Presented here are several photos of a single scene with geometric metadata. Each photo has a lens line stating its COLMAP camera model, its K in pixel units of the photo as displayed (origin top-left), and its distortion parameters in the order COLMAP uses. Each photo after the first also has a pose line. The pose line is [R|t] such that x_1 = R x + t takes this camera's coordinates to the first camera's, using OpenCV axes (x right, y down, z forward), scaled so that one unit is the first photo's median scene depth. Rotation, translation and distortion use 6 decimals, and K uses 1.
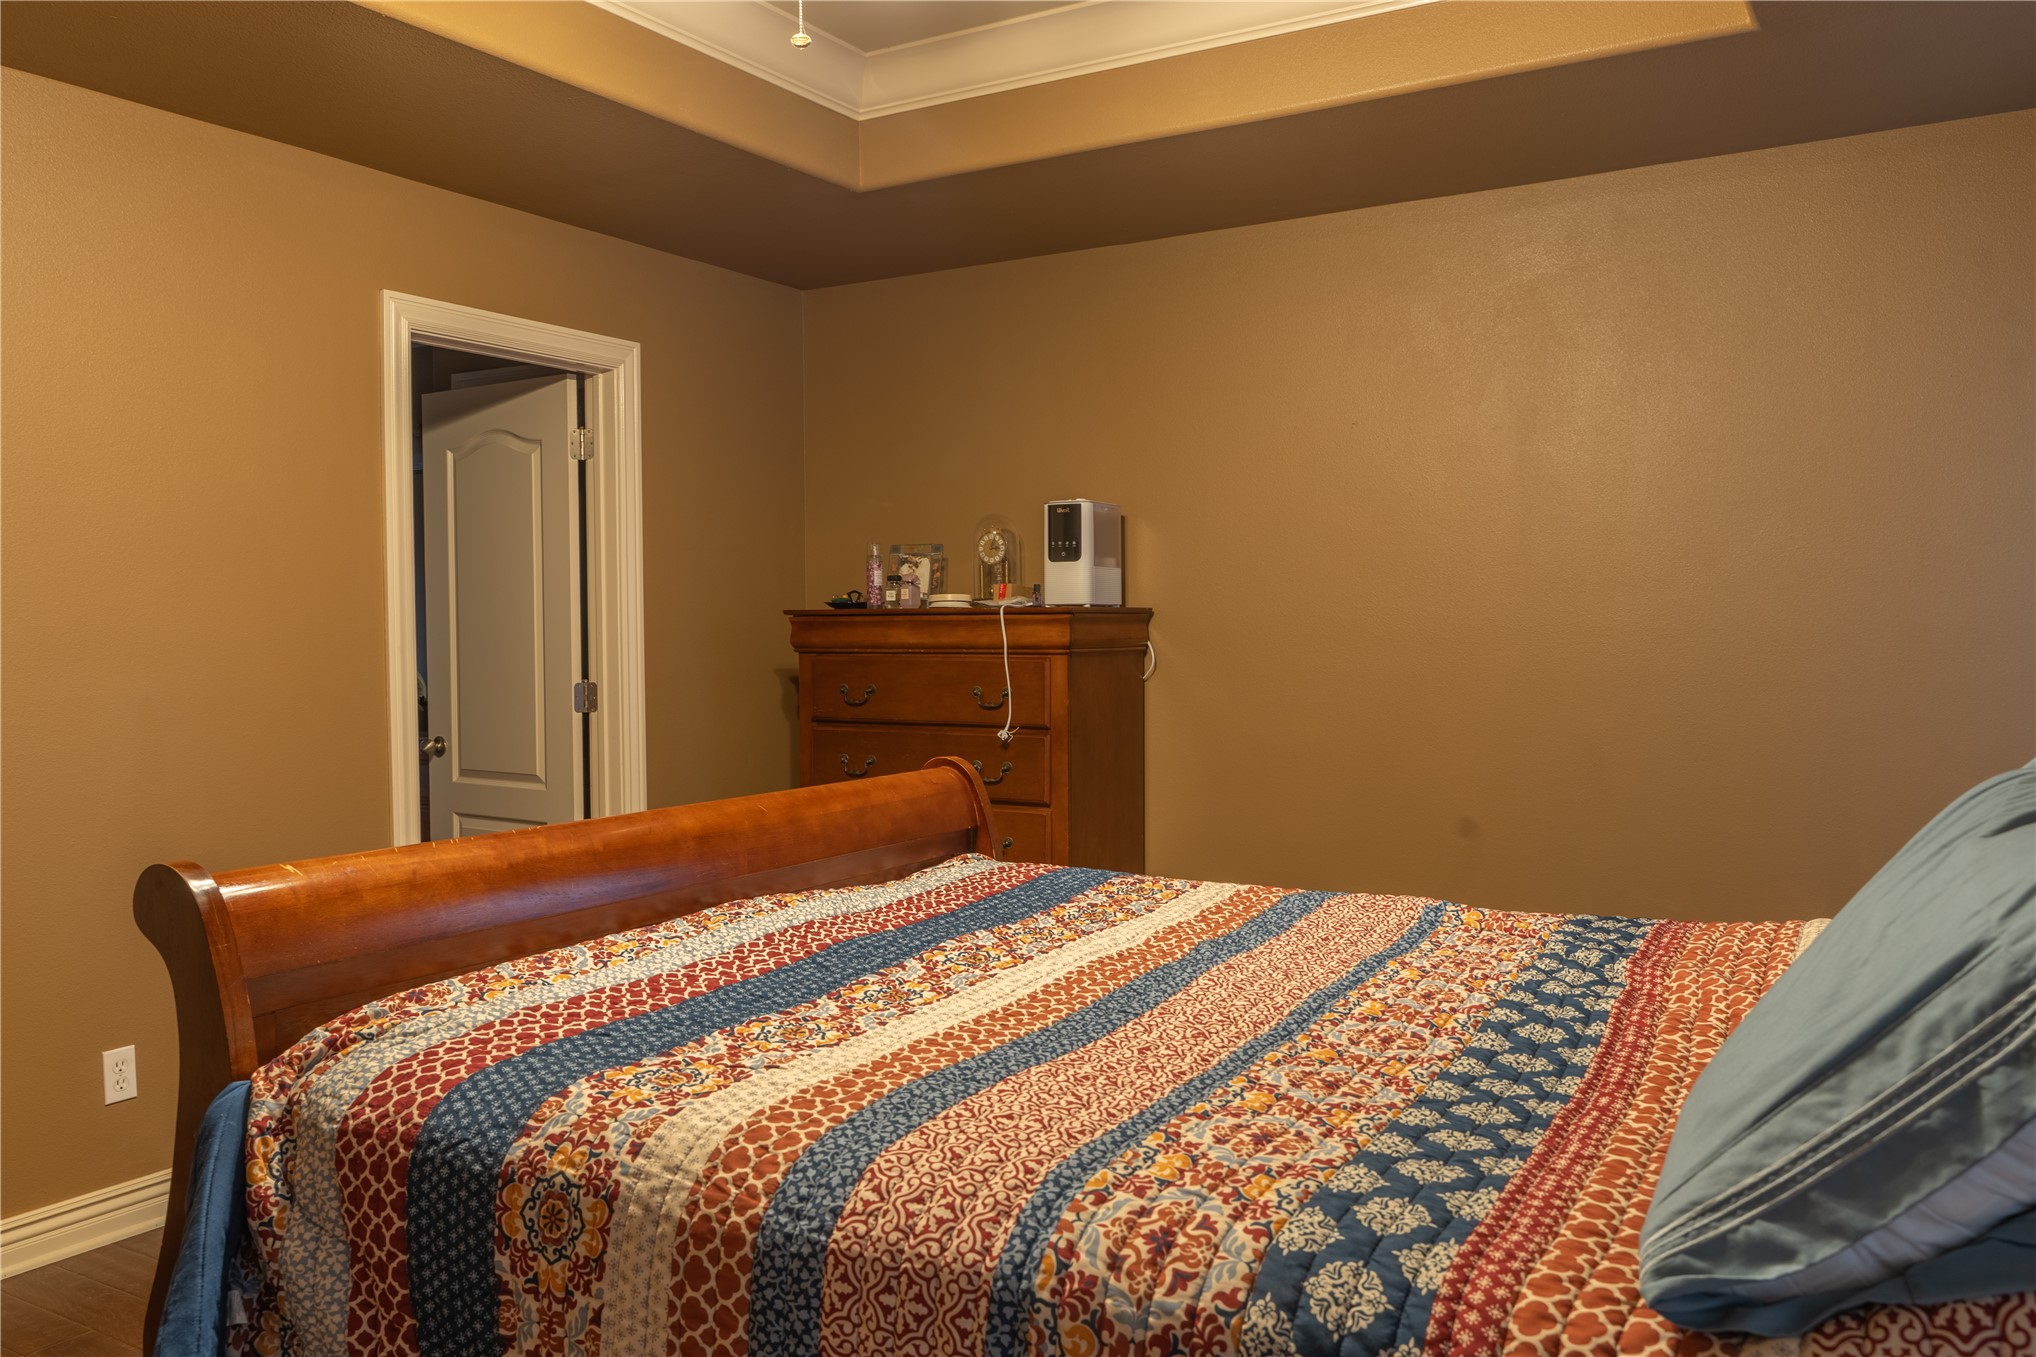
lens RADIAL K [[1603.9, 0, 1012.7], [0, 1603.9, 675.4], [0, 0, 1]] dist [-0.000168, -0.007927]
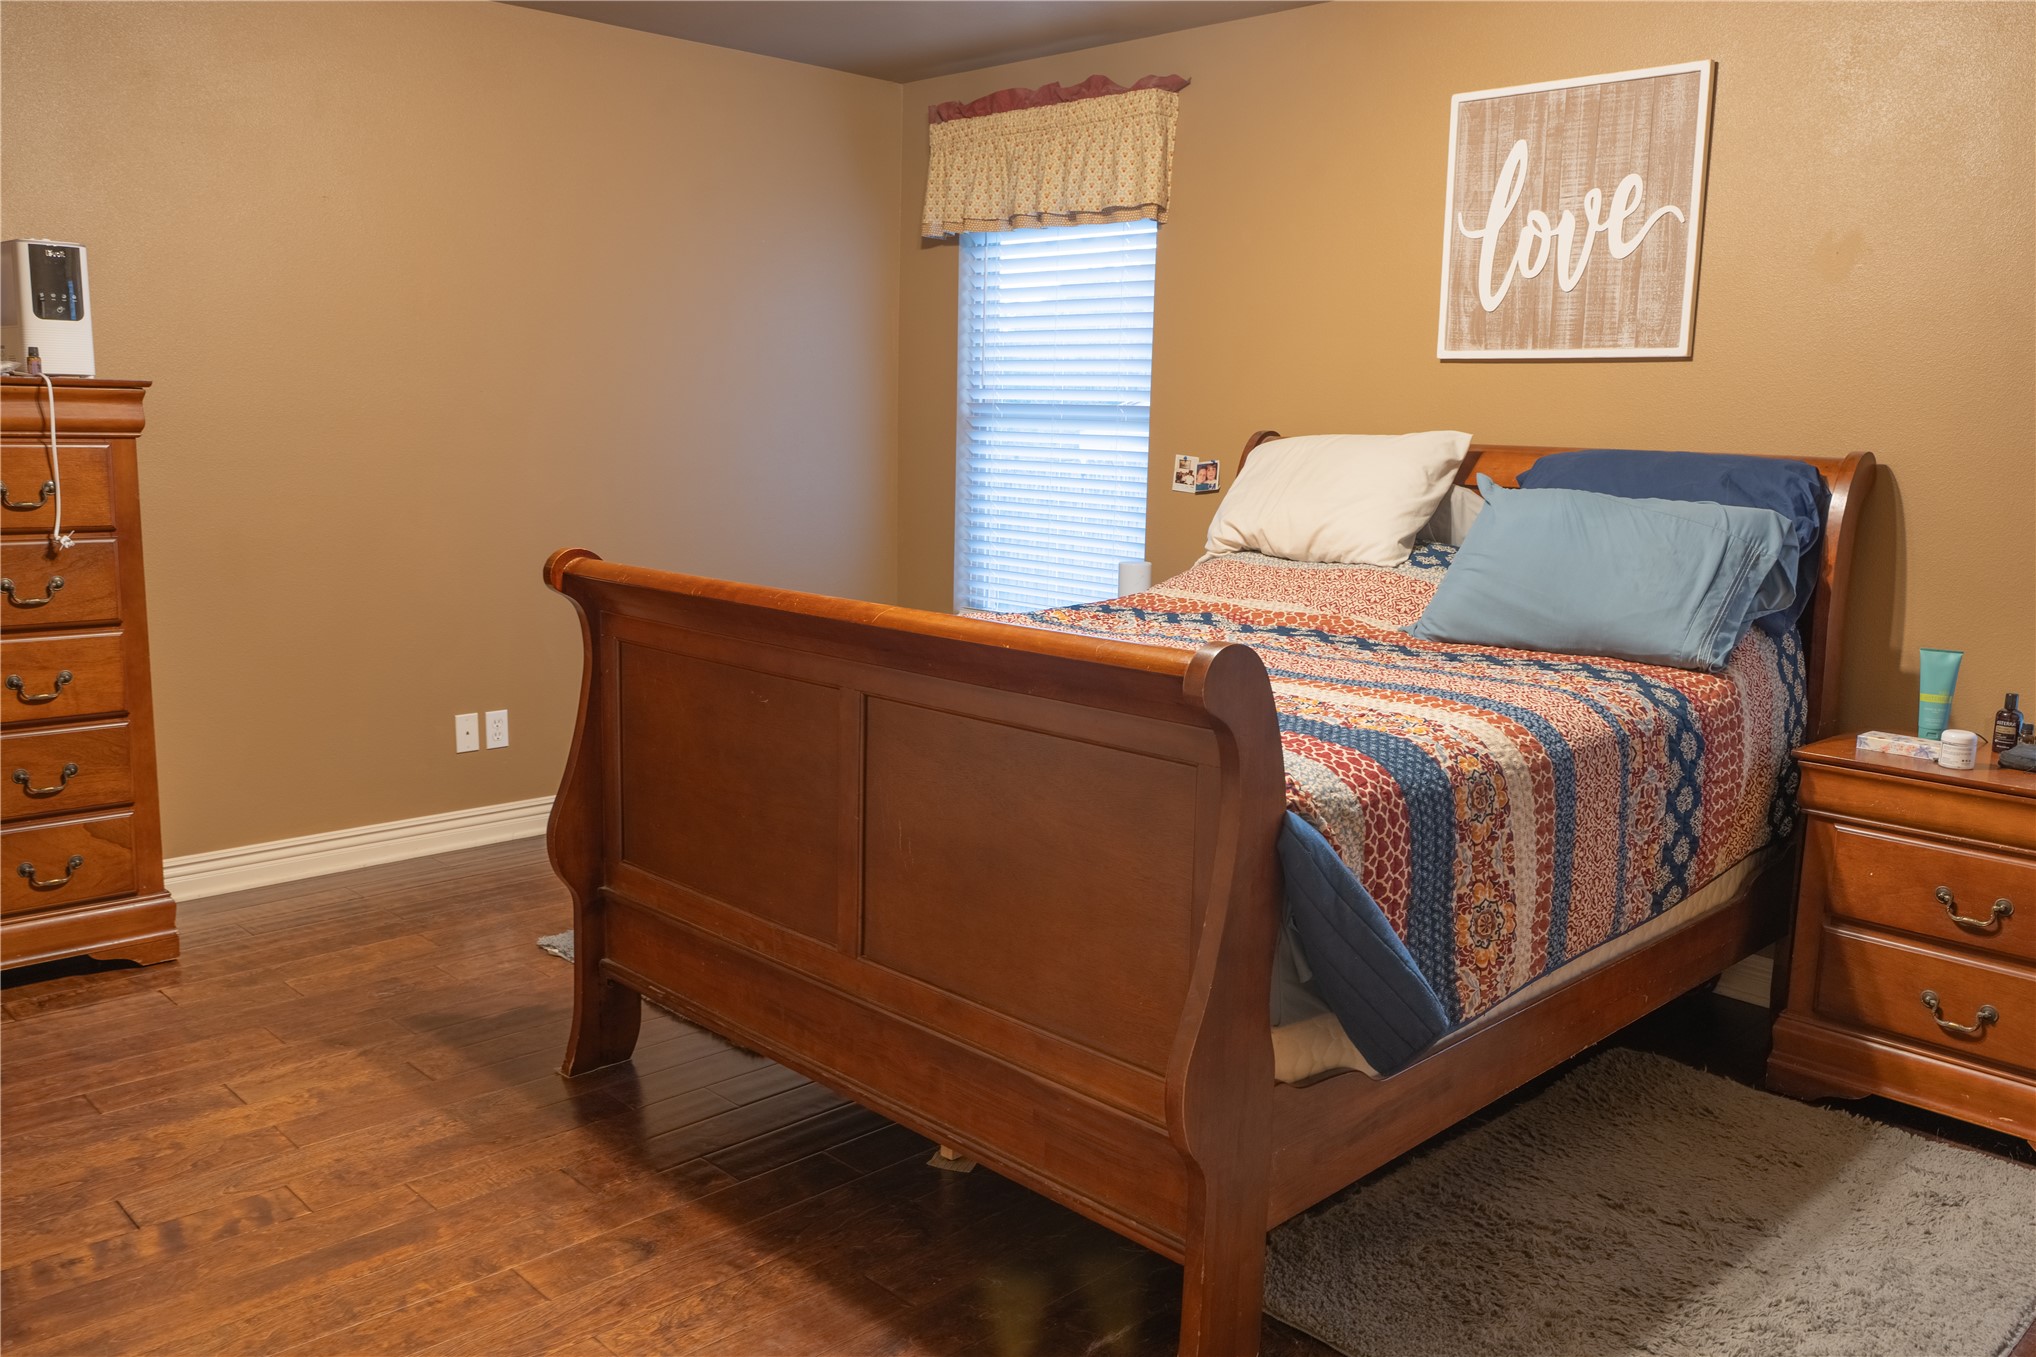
lens RADIAL K [[1603.9, 0, 1012.7], [0, 1603.9, 675.4], [0, 0, 1]] dist [-0.000168, -0.007927]
pose [[0.253010, -0.139492, 0.957355, -0.632485], [0.008412, 0.989831, 0.142001, -0.005770], [-0.967427, -0.027875, 0.251611, 0.342720]]
